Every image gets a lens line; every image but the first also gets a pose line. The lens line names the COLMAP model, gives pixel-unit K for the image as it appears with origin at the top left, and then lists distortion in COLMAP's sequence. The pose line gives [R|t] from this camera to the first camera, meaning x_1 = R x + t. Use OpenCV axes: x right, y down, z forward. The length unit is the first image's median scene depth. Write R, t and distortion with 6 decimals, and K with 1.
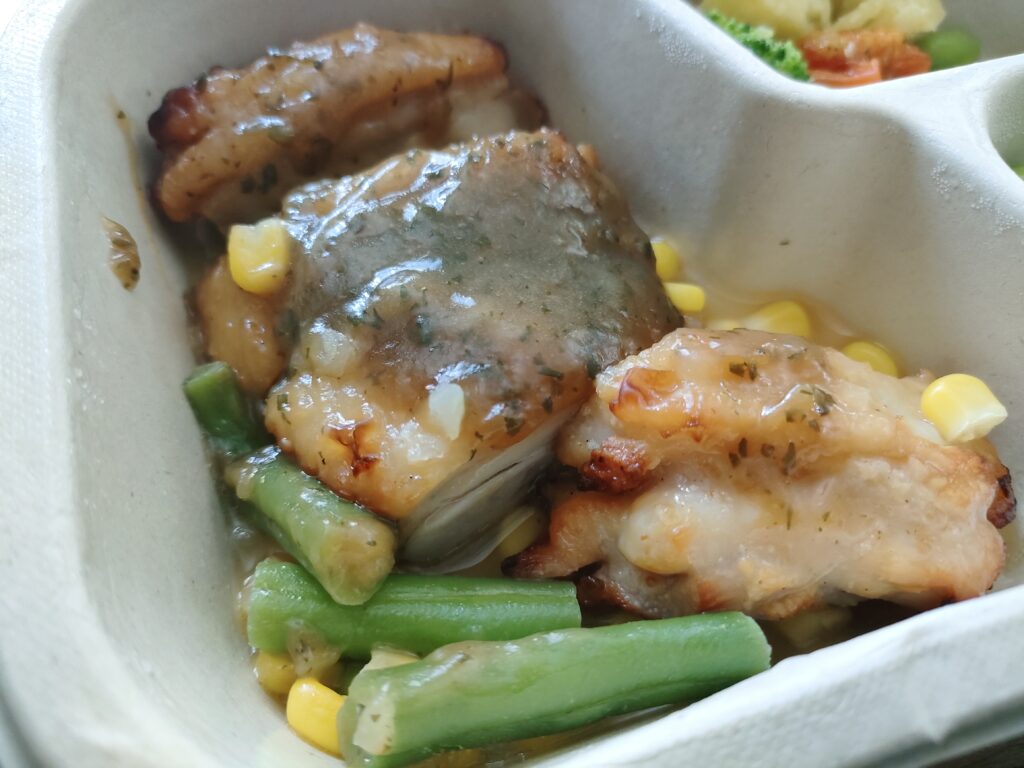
lens RADIAL K [[798.1, 0, 512.0], [0, 798.1, 384.0], [0, 0, 1]] dist [0.004407, -0.000655]
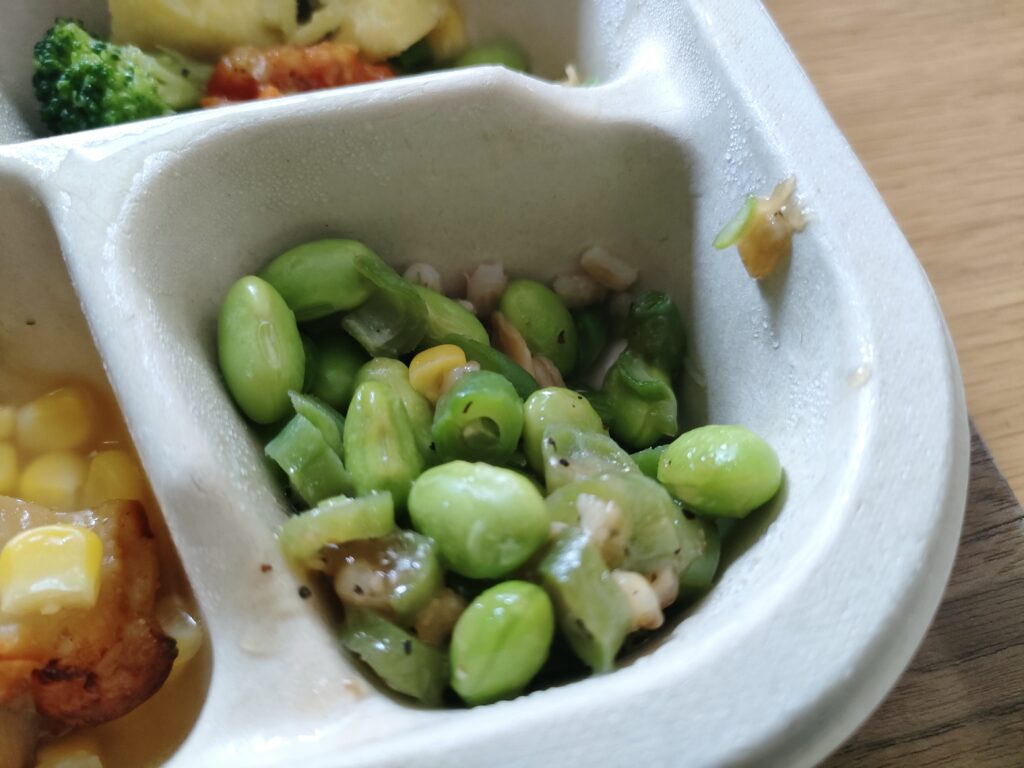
lens RADIAL K [[798.1, 0, 512.0], [0, 798.1, 384.0], [0, 0, 1]] dist [0.004407, -0.000655]
pose [[0.990907, 0.077809, -0.109769, 1.194037], [-0.071000, 0.995380, 0.064640, -0.260033], [0.114291, -0.056259, 0.991853, 0.304806]]
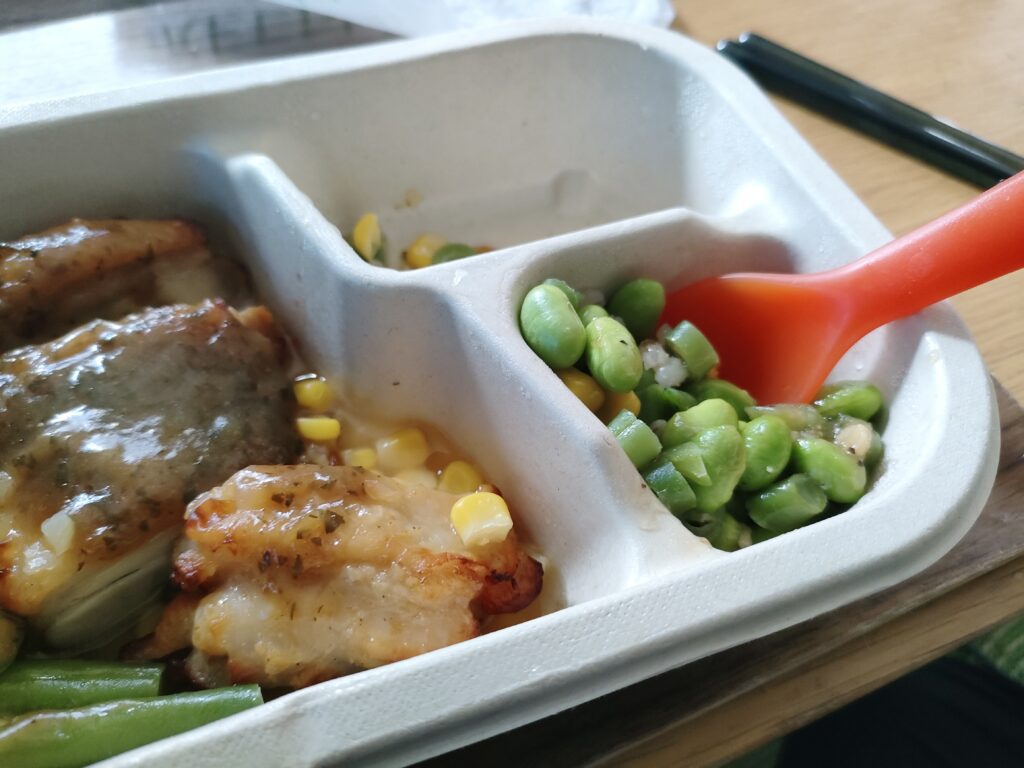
lens RADIAL K [[805.1, 0, 527.2], [0, 805.1, 389.3], [0, 0, 1]] dist [0.078813, -0.141554]
pose [[0.999747, -0.020829, -0.008449, 0.718473], [0.020257, 0.997809, -0.062989, -0.106169], [0.009742, 0.062802, 0.997978, -0.366483]]
